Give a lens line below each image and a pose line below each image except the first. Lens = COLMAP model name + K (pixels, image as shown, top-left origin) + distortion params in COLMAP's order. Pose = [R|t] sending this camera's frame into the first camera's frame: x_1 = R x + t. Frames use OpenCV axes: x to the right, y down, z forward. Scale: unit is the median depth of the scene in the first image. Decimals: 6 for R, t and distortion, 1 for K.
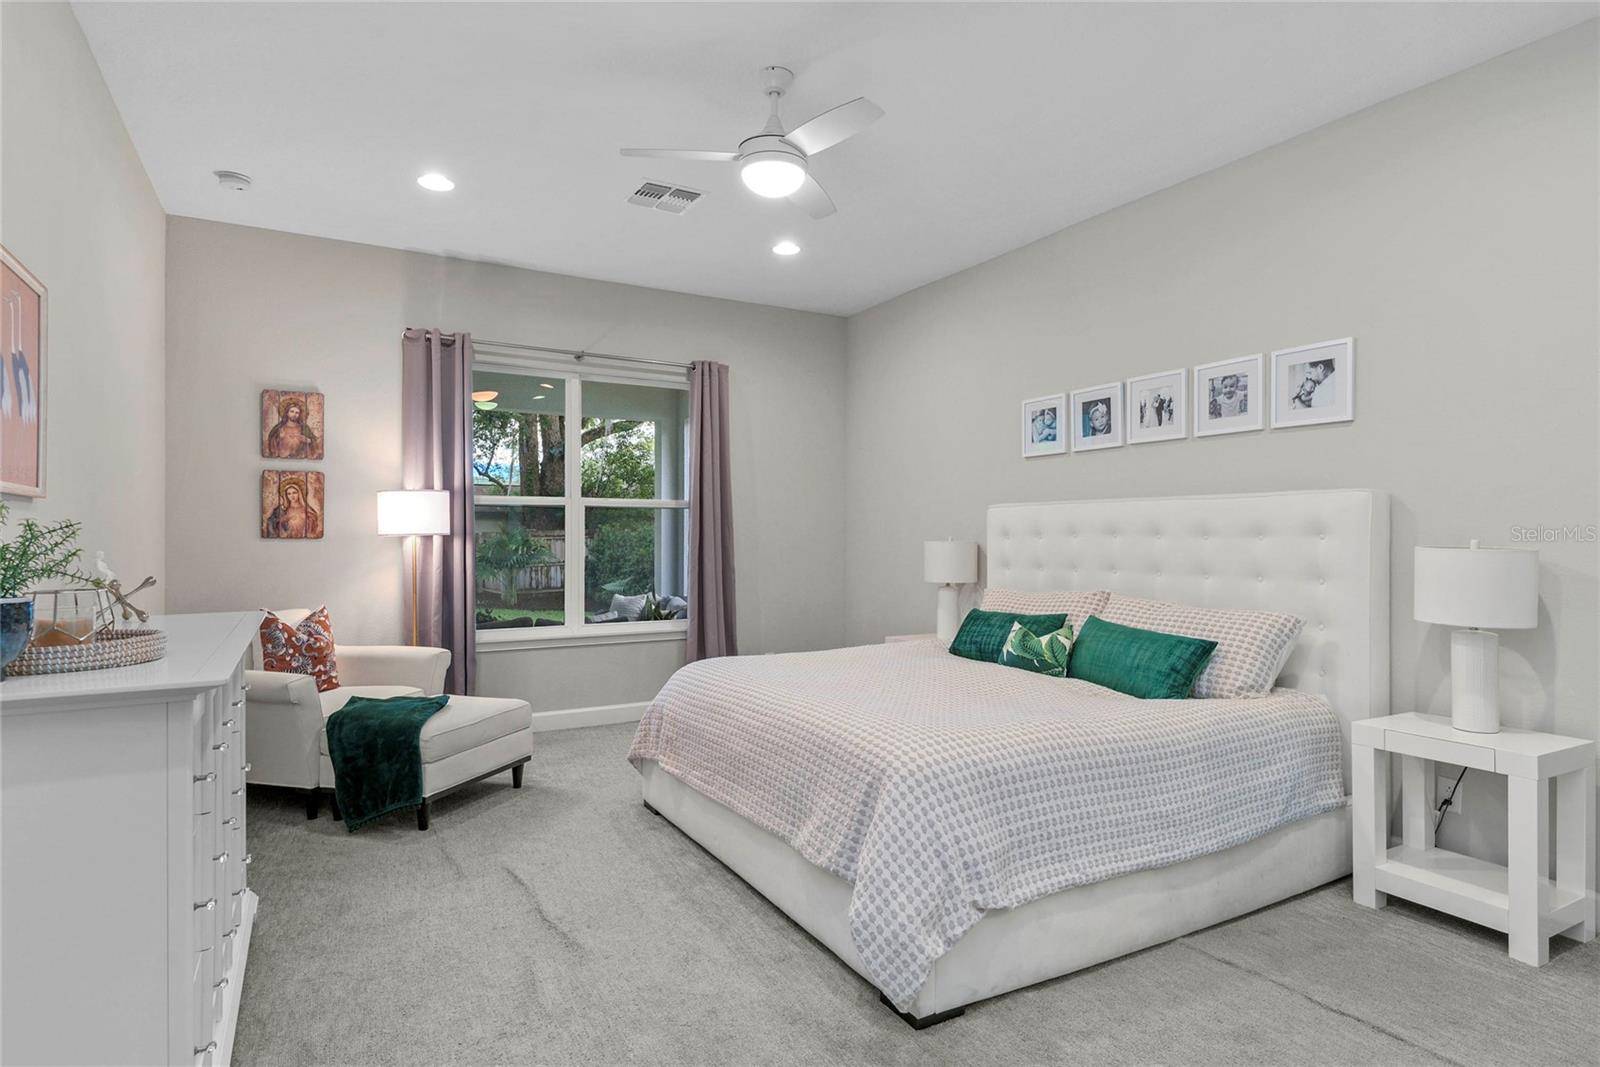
lens RADIAL K [[843.8, 0, 812.8], [0, 843.8, 526.1], [0, 0, 1]] dist [0.042620, -0.001428]
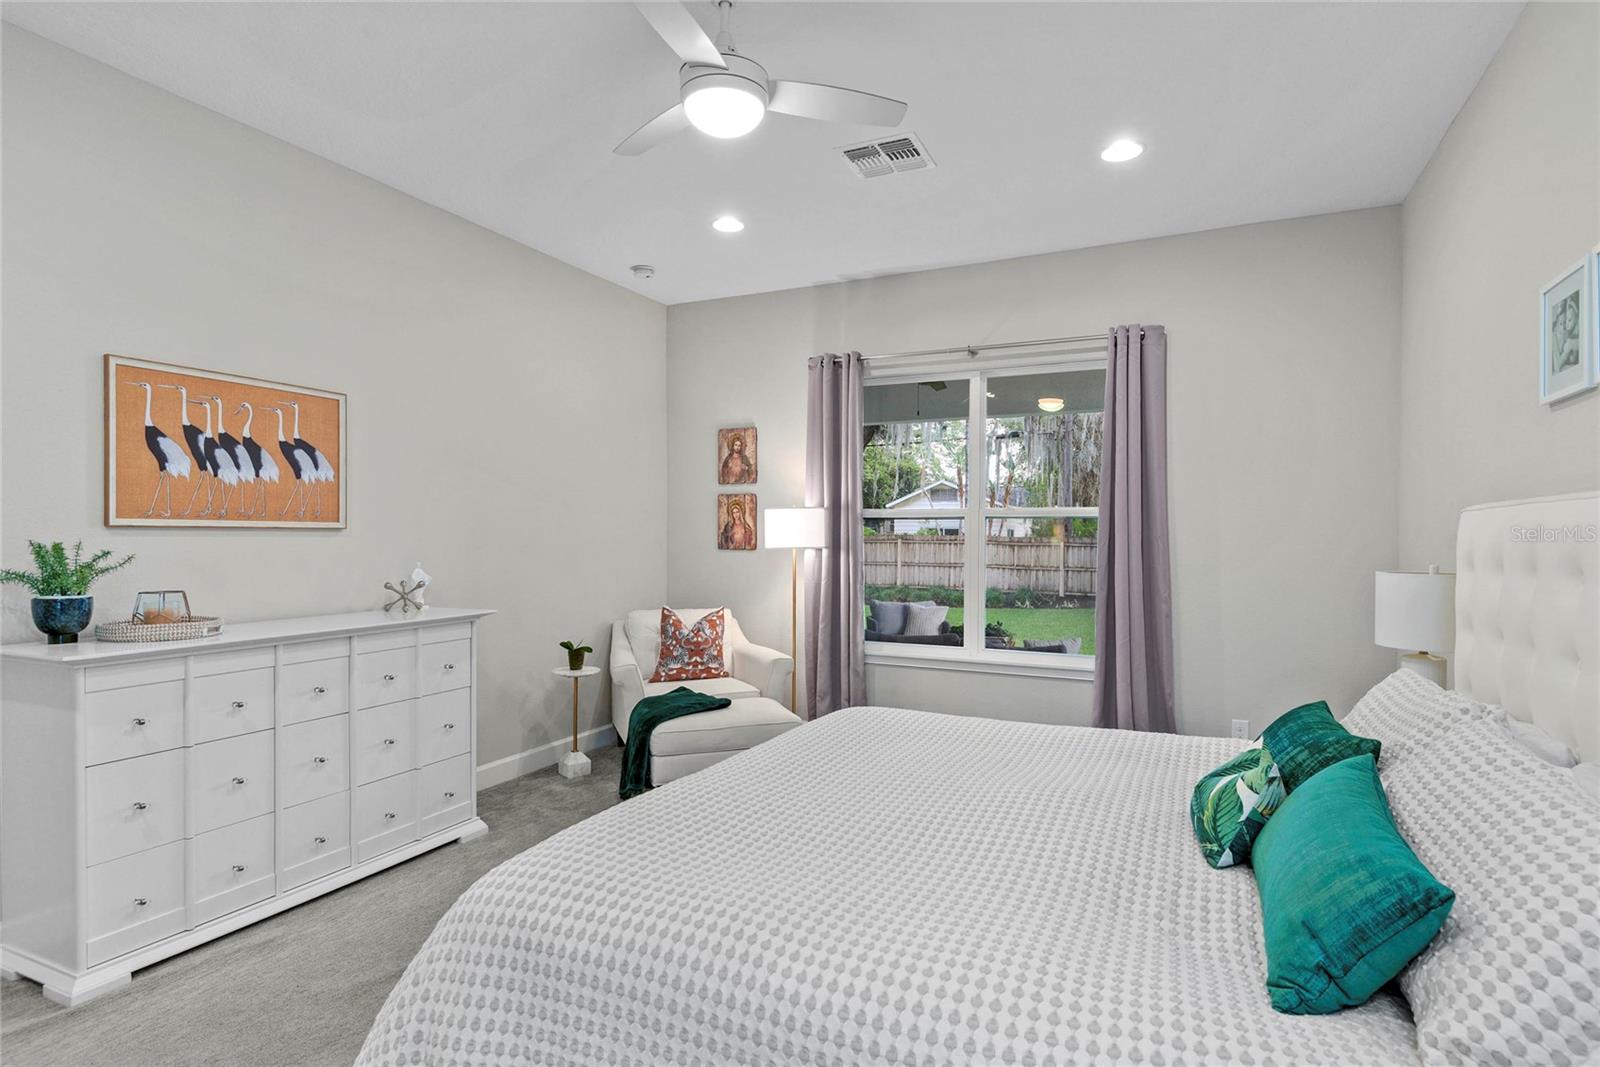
lens RADIAL K [[843.8, 0, 810.2], [0, 843.8, 538.9], [0, 0, 1]] dist [0.042620, -0.001428]
pose [[0.584689, 0.006236, -0.811233, 0.420406], [0.004158, 0.999934, 0.010683, -0.013334], [0.811247, -0.009619, 0.584625, 0.386944]]
